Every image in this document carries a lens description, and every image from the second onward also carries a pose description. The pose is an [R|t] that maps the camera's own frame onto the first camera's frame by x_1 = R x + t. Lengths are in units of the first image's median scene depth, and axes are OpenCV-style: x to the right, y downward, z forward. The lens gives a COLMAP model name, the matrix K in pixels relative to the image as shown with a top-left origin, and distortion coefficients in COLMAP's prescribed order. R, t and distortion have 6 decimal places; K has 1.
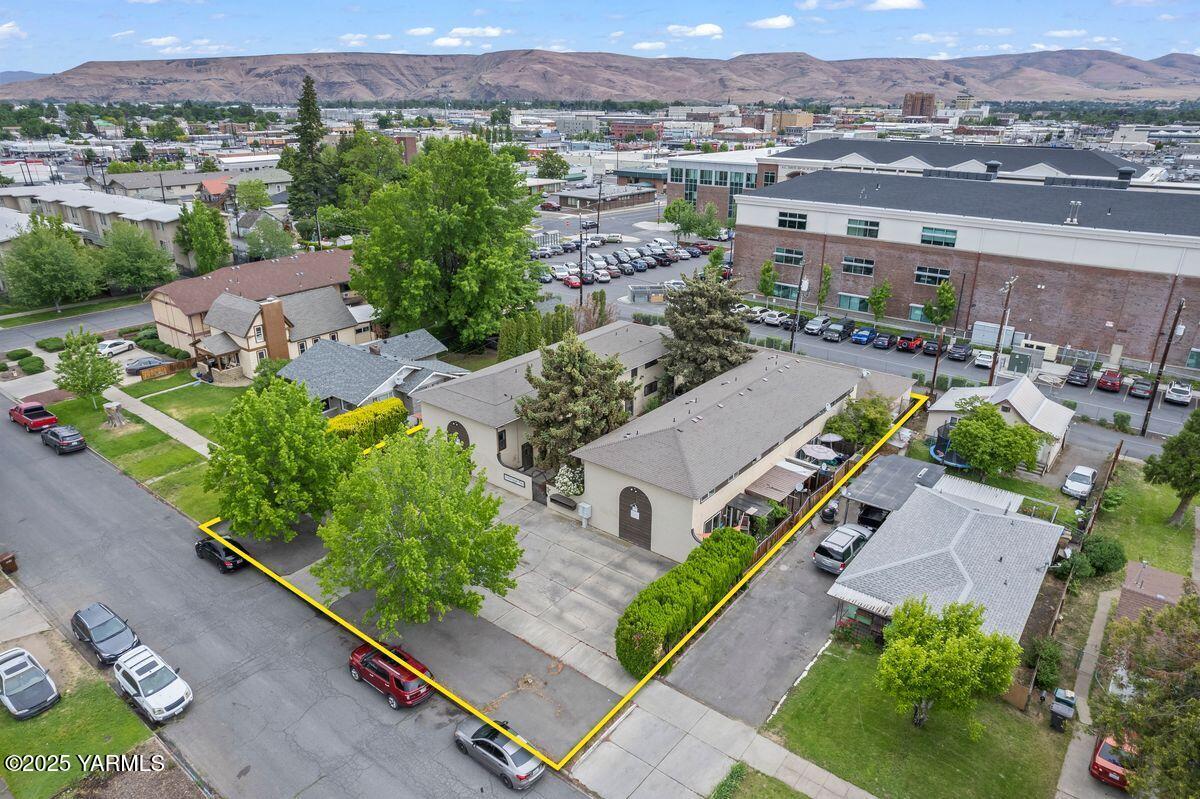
lens RADIAL K [[766.6, 0, 604.6], [0, 766.6, 395.9], [0, 0, 1]] dist [-0.080877, 0.072266]
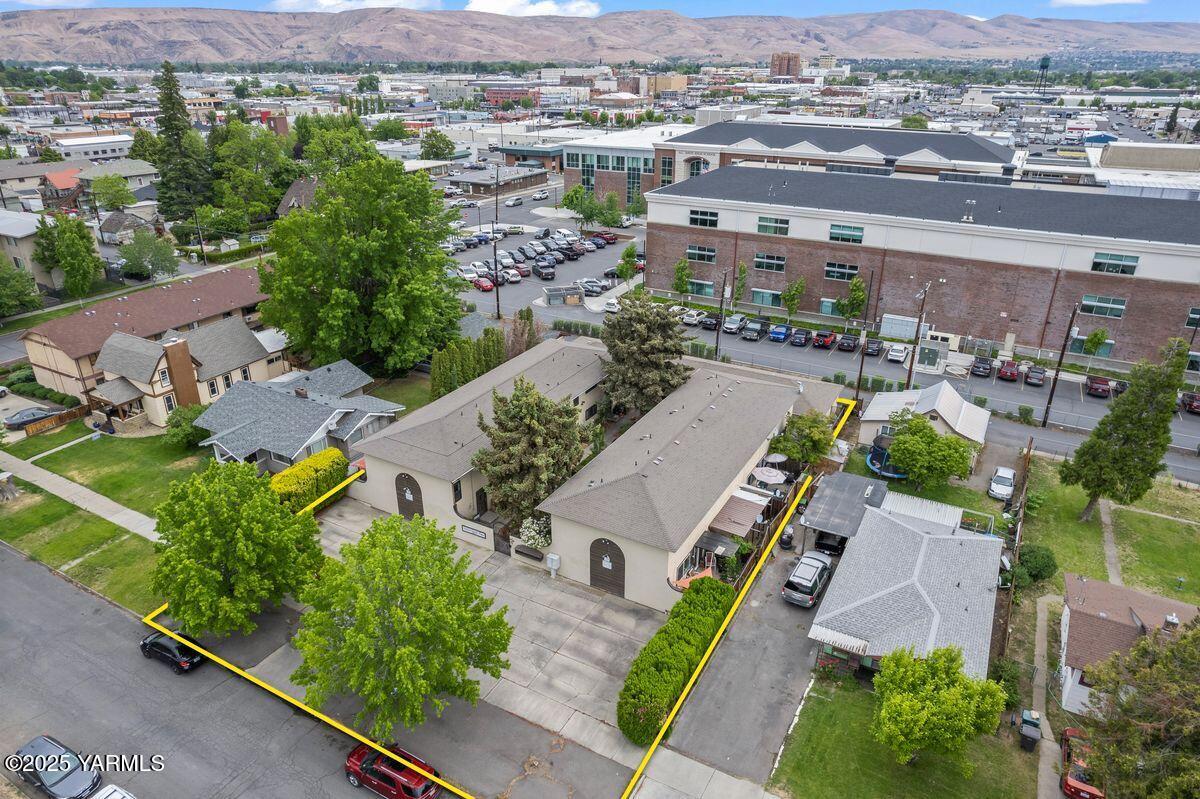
lens RADIAL K [[766.6, 0, 604.6], [0, 766.6, 395.9], [0, 0, 1]] dist [-0.080877, 0.072266]
pose [[0.987392, -0.065243, 0.144221, -0.058625], [0.058412, 0.996984, 0.051107, -0.073269], [-0.147120, -0.042038, 0.988225, 0.013248]]
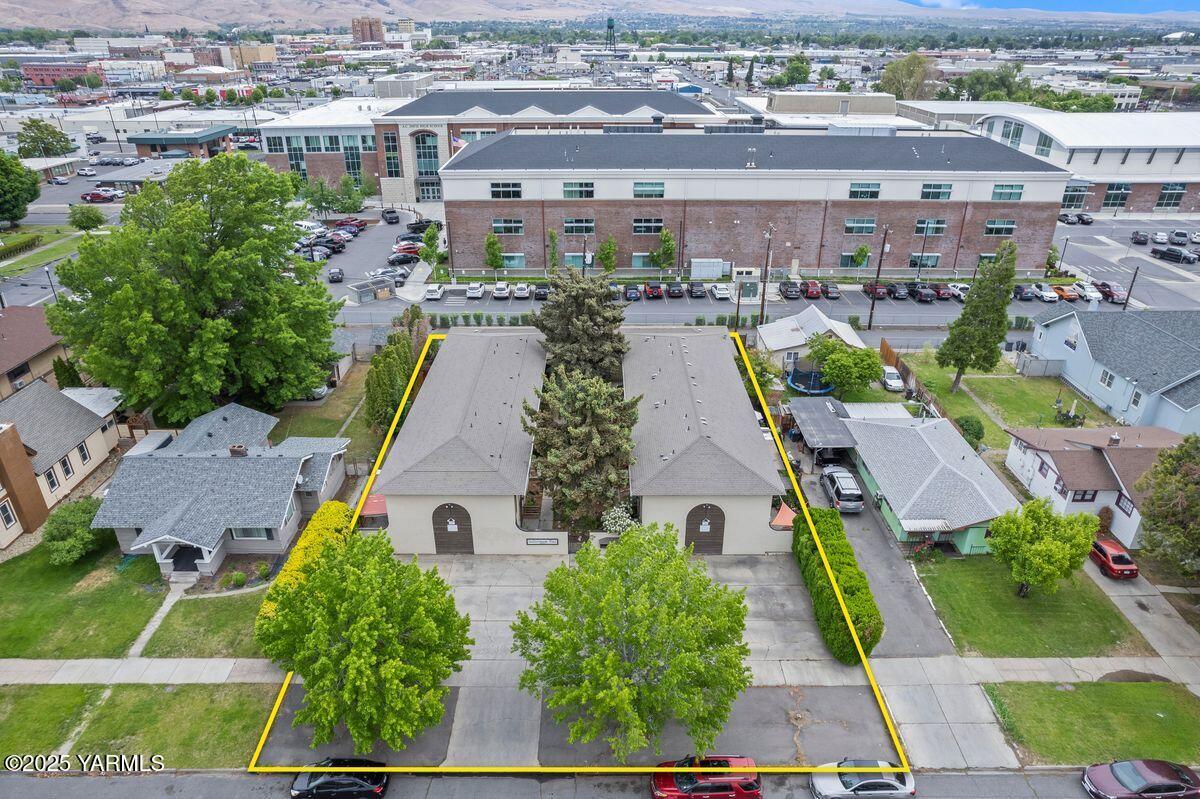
lens RADIAL K [[766.6, 0, 604.6], [0, 766.6, 395.9], [0, 0, 1]] dist [-0.080877, 0.072266]
pose [[0.785238, -0.277138, 0.553711, -0.369950], [0.228069, 0.960826, 0.157471, -0.132113], [-0.575662, 0.002632, 0.817684, 0.147022]]
